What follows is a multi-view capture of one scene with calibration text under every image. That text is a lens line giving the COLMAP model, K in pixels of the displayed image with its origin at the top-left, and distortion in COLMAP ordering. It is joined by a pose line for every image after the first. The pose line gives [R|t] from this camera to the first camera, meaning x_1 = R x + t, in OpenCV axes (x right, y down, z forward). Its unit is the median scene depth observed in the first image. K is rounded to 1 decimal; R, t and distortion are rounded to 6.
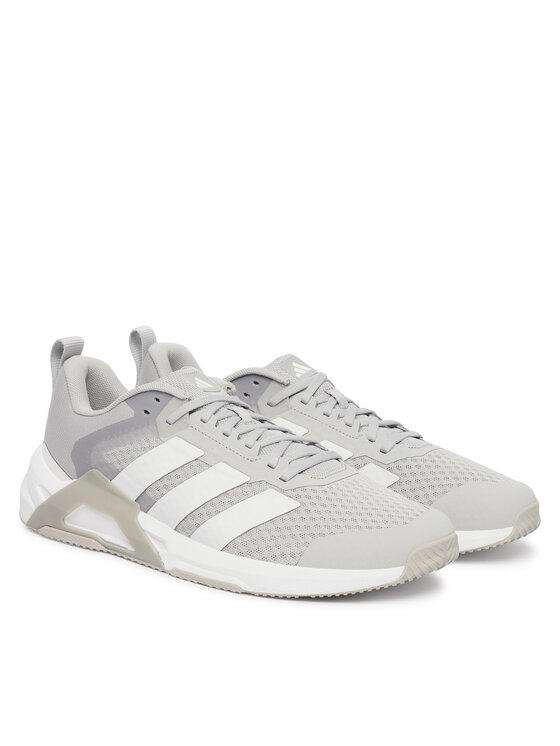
lens RADIAL K [[1442.2, 0, 281.1], [0, 1442.2, 373.1], [0, 0, 1]] dist [0.040096, 0.000000]
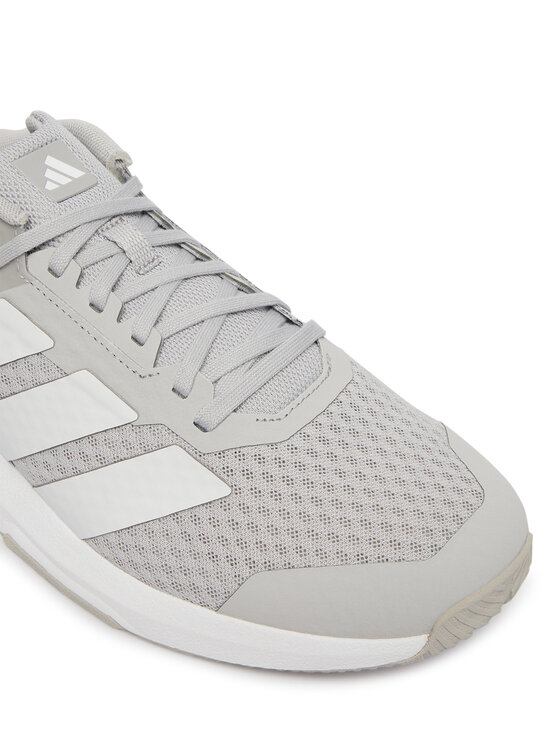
lens RADIAL K [[1376.4, 0, 279.0], [0, 1376.4, 373.8], [0, 0, 1]] dist [-0.044152, 0.000000]
pose [[0.999336, 0.033459, -0.014442, 0.034045], [-0.024080, 0.903717, 0.427452, -0.144896], [0.027354, -0.426820, 0.903923, 0.553206]]
